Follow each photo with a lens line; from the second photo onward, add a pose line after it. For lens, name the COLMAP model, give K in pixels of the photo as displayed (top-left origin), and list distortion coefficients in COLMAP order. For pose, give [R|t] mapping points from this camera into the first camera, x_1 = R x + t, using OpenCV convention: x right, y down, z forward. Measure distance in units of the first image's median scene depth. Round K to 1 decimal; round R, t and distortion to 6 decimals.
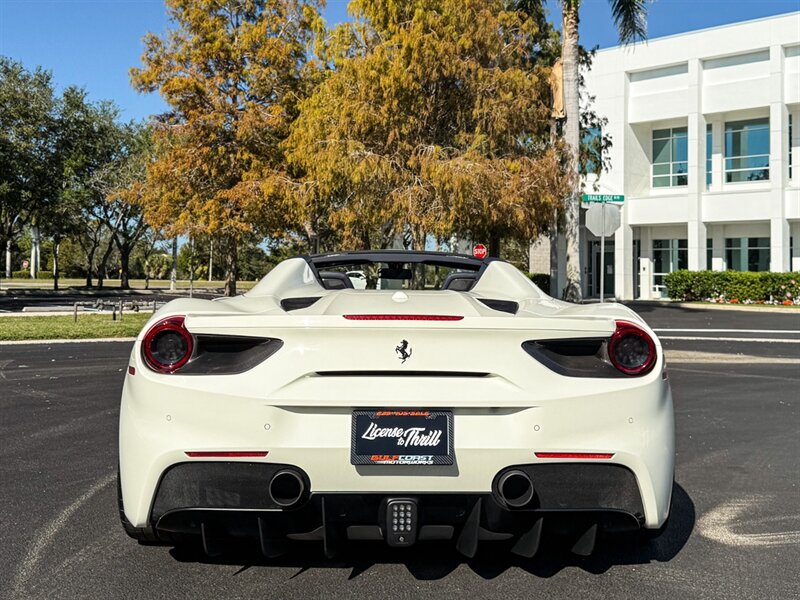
lens RADIAL K [[874.2, 0, 425.5], [0, 874.2, 227.3], [0, 0, 1]] dist [0.211547, -0.466485]
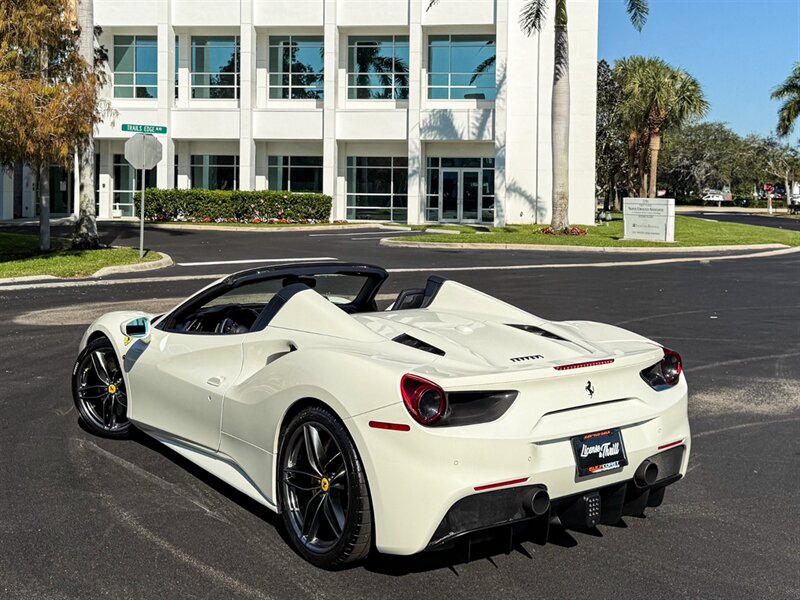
lens RADIAL K [[948.1, 0, 407.7], [0, 948.1, 190.8], [0, 0, 1]] dist [0.173739, -0.357603]
pose [[0.817153, -0.004633, 0.576403, -0.080537], [-0.034517, 0.997780, 0.056954, -0.017575], [-0.575387, -0.066436, 0.815179, -0.003003]]
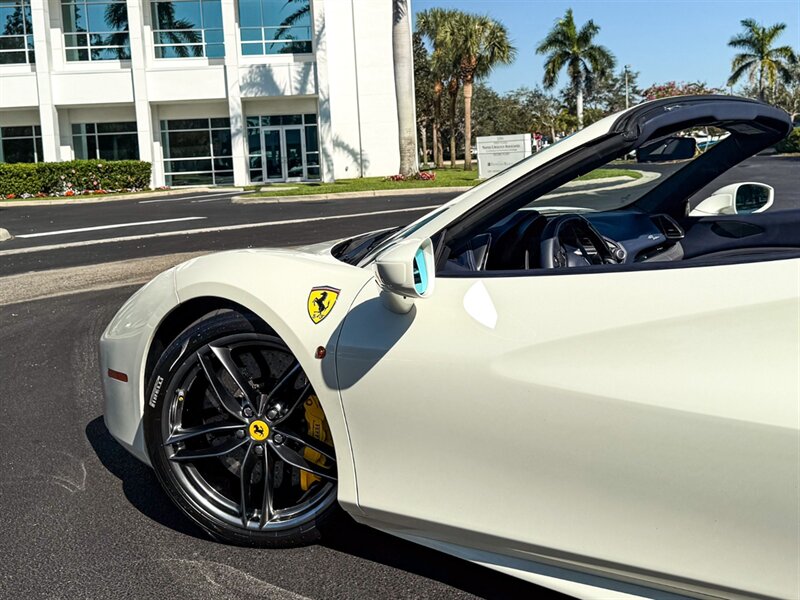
lens RADIAL K [[877.6, 0, 364.2], [0, 877.6, 220.8], [0, 0, 1]] dist [0.168715, -0.324554]
pose [[0.681020, -0.102217, 0.725095, -0.066706], [0.020171, 0.992452, 0.120962, 0.004115], [-0.731987, -0.067751, 0.677942, 0.106322]]
